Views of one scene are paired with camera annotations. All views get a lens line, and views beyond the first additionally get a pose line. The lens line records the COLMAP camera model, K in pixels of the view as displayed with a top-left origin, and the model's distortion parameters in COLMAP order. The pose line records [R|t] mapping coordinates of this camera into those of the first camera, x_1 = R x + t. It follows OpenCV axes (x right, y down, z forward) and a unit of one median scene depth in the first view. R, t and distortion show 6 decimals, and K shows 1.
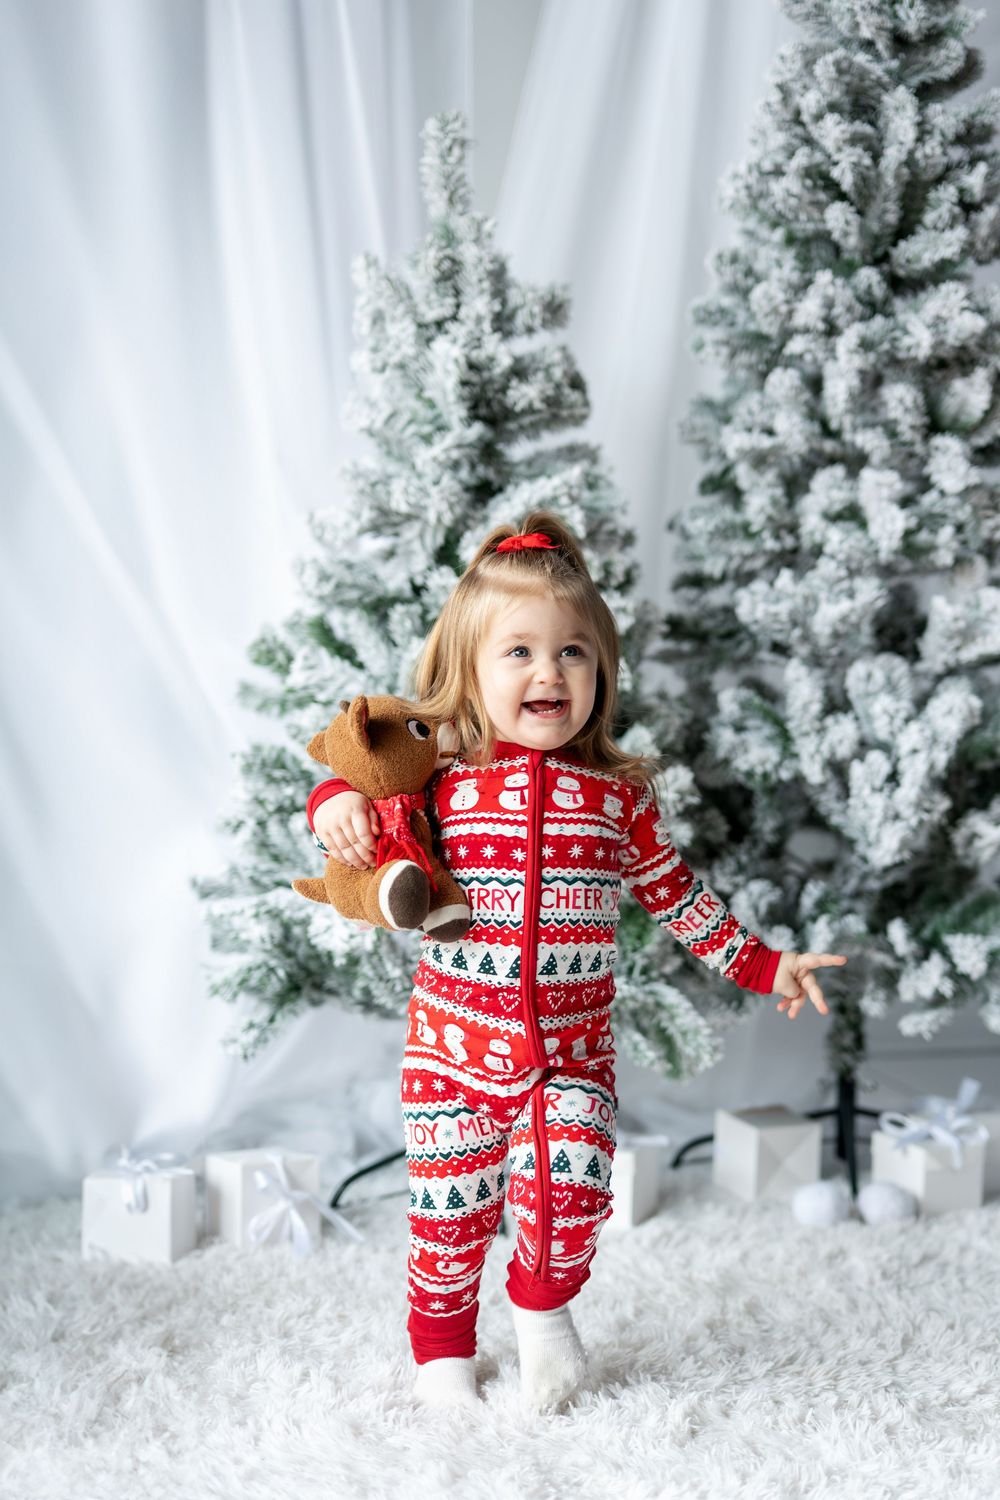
lens RADIAL K [[2059.5, 0, 661.1], [0, 2059.5, 783.8], [0, 0, 1]] dist [0.030984, 0.000000]
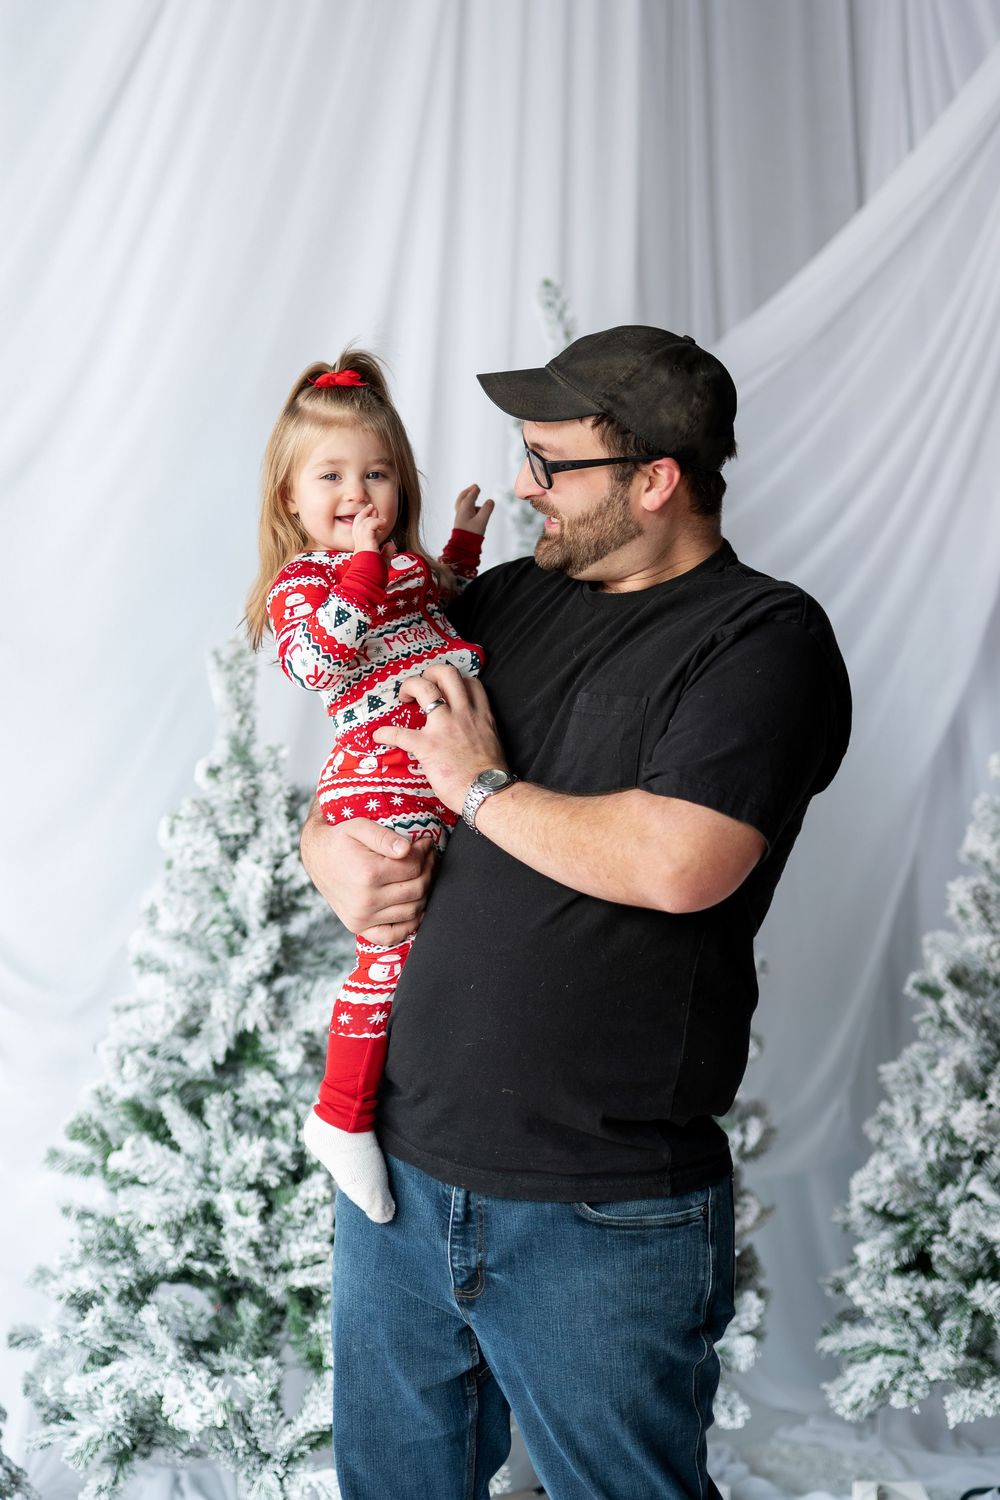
lens RADIAL K [[2581.9, 0, 436.5], [0, 2581.9, 590.5], [0, 0, 1]] dist [-0.015671, 0.000000]
pose [[0.985030, -0.011339, 0.172012, -0.244959], [0.017741, 0.999204, -0.035728, -0.308014], [-0.171470, 0.038245, 0.984447, -0.421121]]
